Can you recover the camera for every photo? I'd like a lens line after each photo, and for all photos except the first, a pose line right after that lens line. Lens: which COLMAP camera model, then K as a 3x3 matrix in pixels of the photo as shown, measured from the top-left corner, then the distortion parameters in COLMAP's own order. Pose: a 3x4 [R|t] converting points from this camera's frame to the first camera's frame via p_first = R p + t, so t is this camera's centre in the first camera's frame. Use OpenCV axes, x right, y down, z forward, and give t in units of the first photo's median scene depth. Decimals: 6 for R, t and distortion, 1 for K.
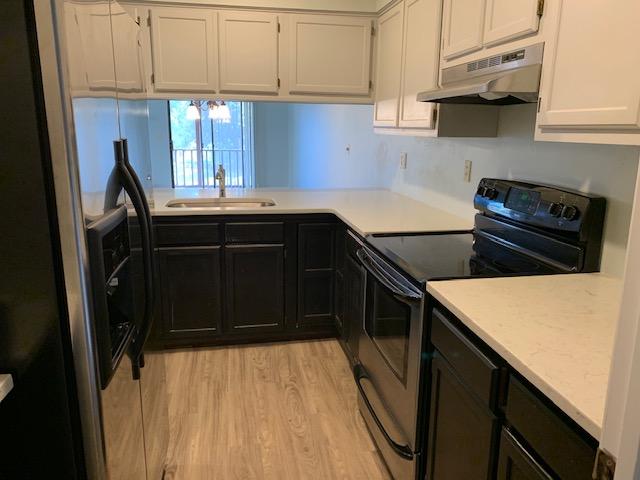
lens RADIAL K [[492.7, 0, 325.2], [0, 492.7, 238.4], [0, 0, 1]] dist [0.026258, -0.023944]
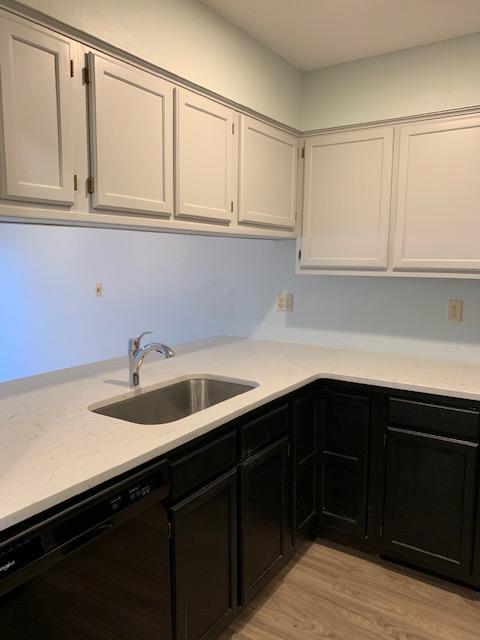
lens RADIAL K [[492.7, 0, 240.9], [0, 492.7, 319.7], [0, 0, 1]] dist [0.026258, -0.023944]
pose [[0.693030, -0.099594, 0.713996, -0.615739], [0.161911, 0.986612, -0.019536, -0.148572], [-0.702491, 0.129143, 0.699877, 0.545100]]
